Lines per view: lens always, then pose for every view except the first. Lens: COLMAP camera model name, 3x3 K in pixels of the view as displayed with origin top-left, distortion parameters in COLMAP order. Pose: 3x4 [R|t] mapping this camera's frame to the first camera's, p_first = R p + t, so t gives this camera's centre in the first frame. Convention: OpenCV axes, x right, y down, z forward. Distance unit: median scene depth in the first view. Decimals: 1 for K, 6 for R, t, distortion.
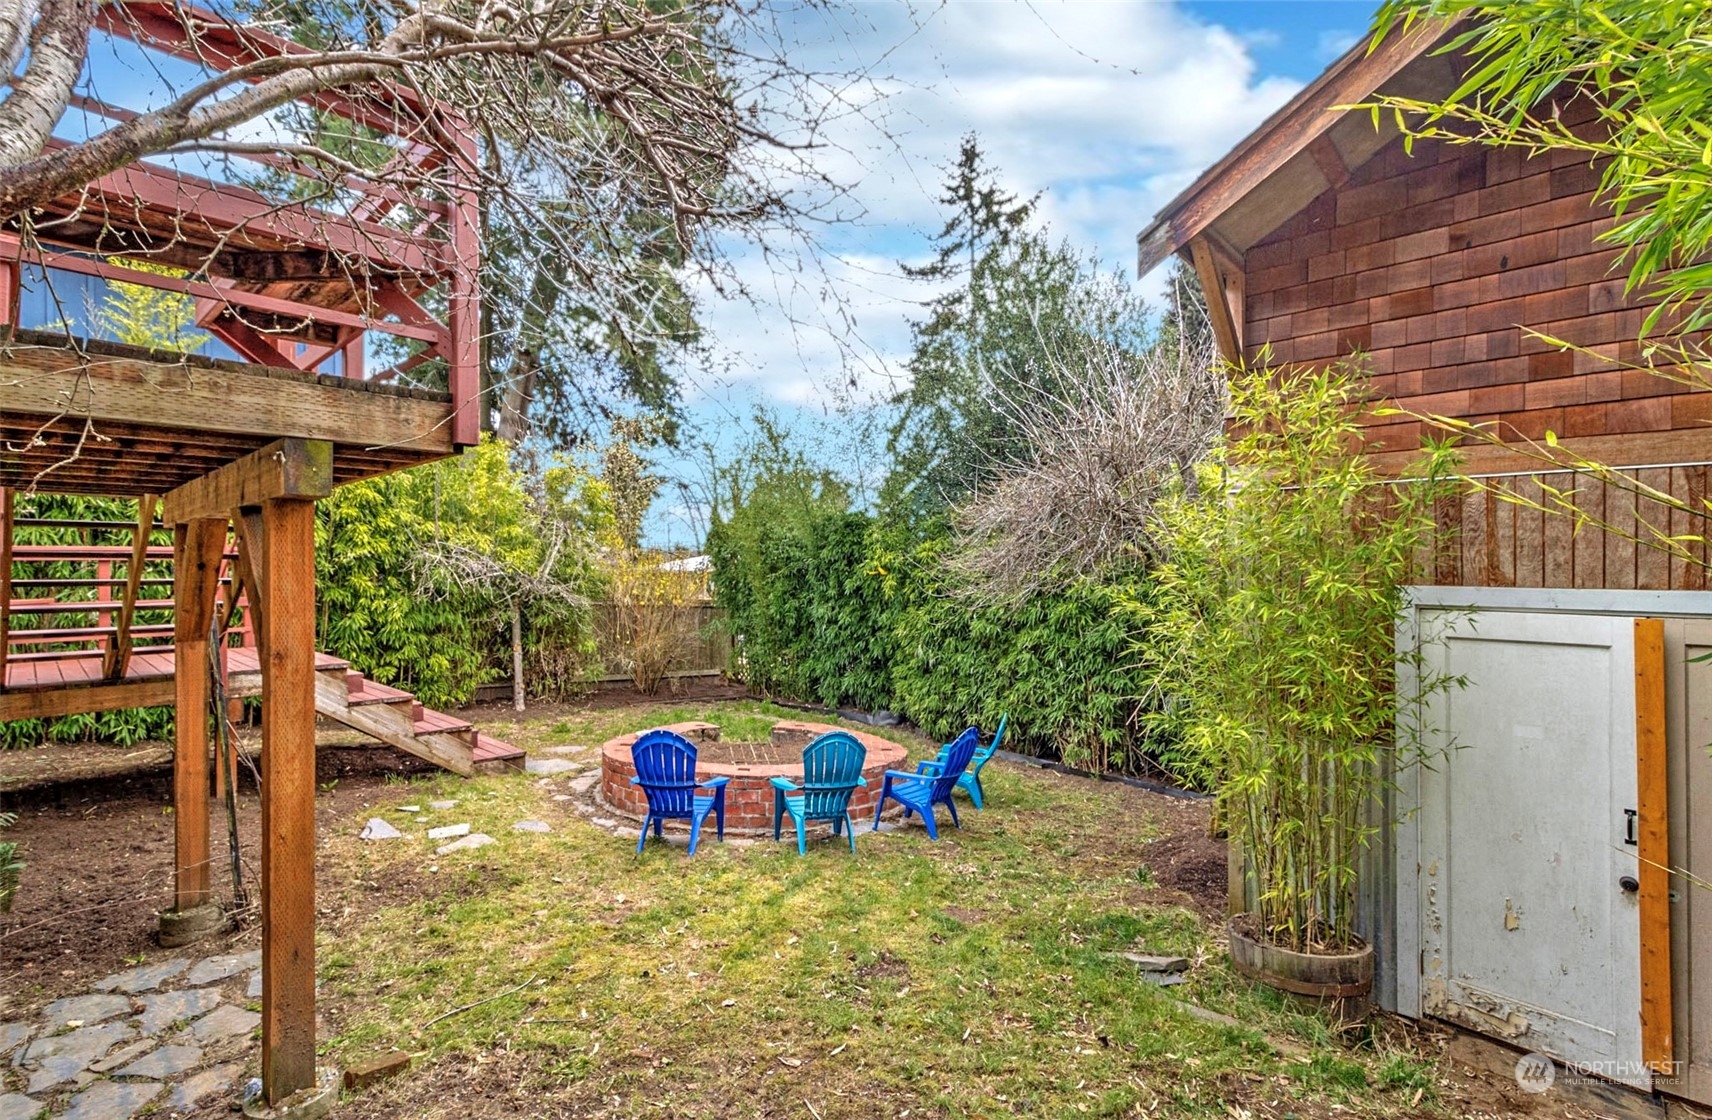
lens RADIAL K [[781.5, 0, 856.0], [0, 781.5, 560.0], [0, 0, 1]] dist [-0.001670, -0.000703]
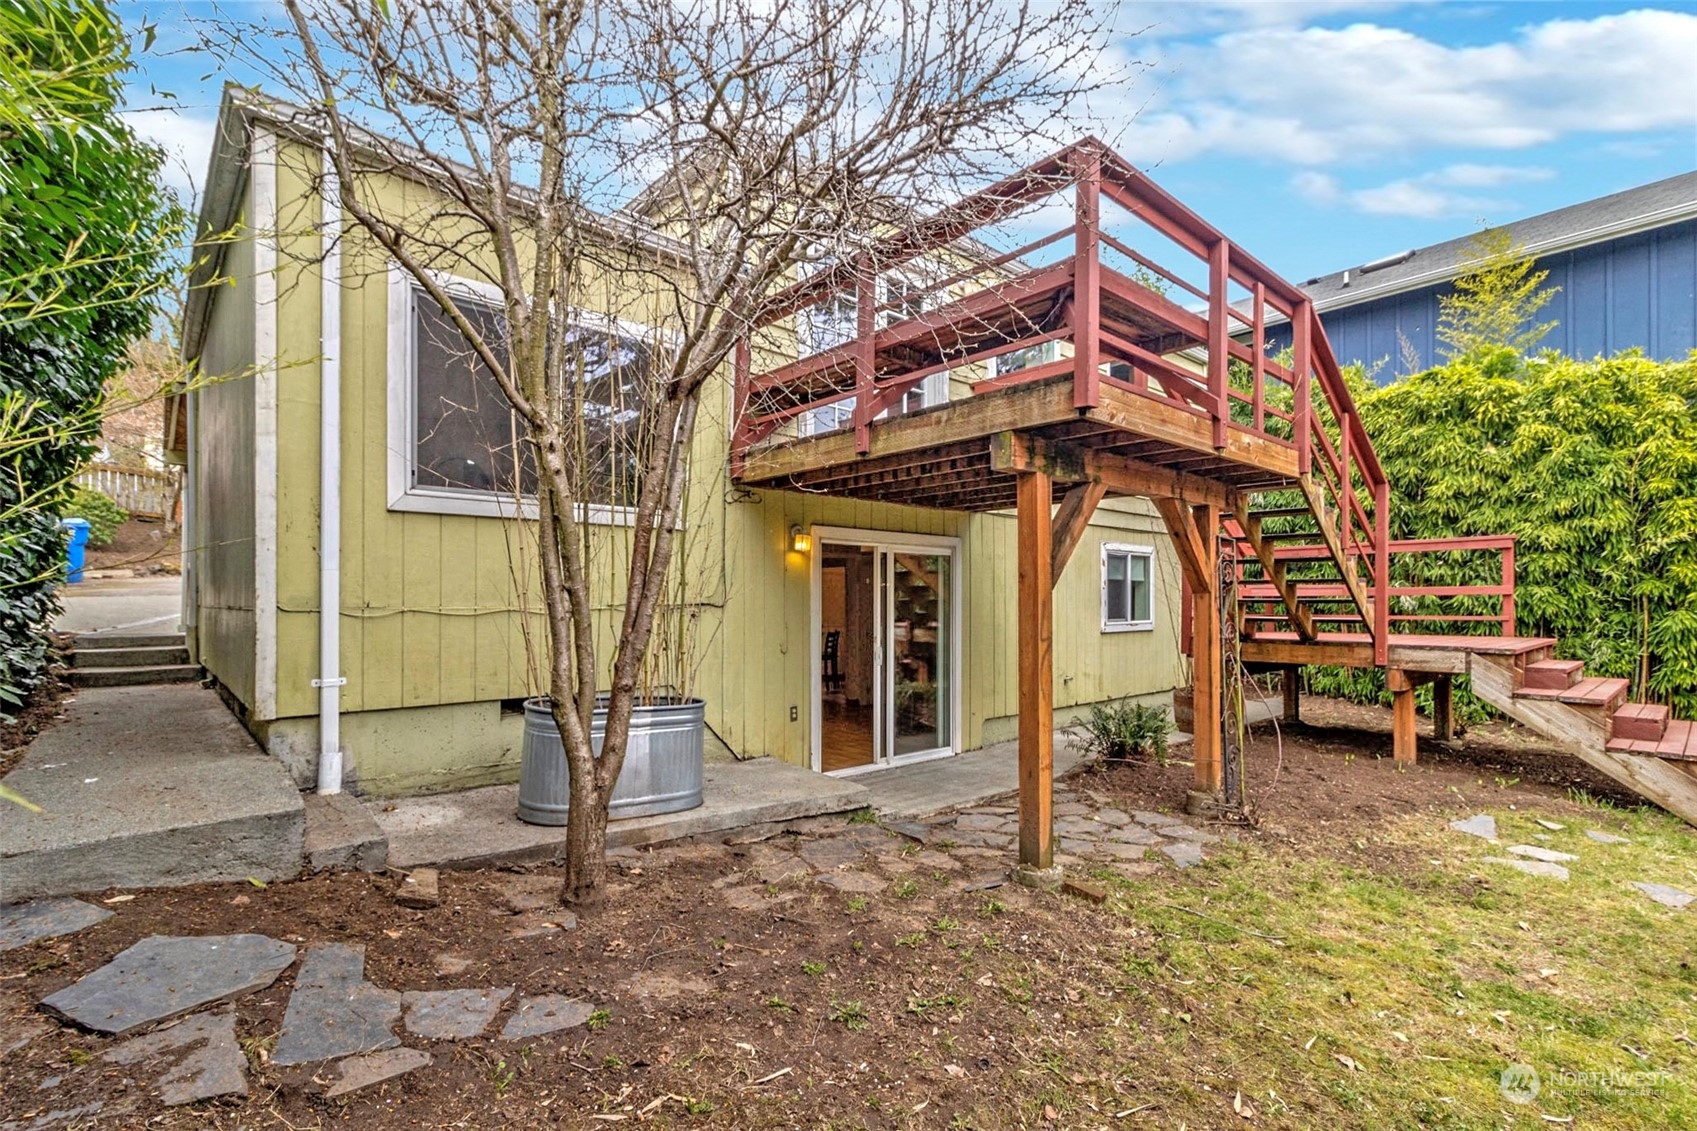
lens RADIAL K [[780.4, 0, 847.5], [0, 780.4, 595.7], [0, 0, 1]] dist [0.002061, 0.000490]
pose [[-0.100660, -0.001575, -0.994920, 0.378613], [0.008765, 0.999959, -0.002470, 0.073823], [0.994882, -0.008969, -0.100642, 0.368195]]
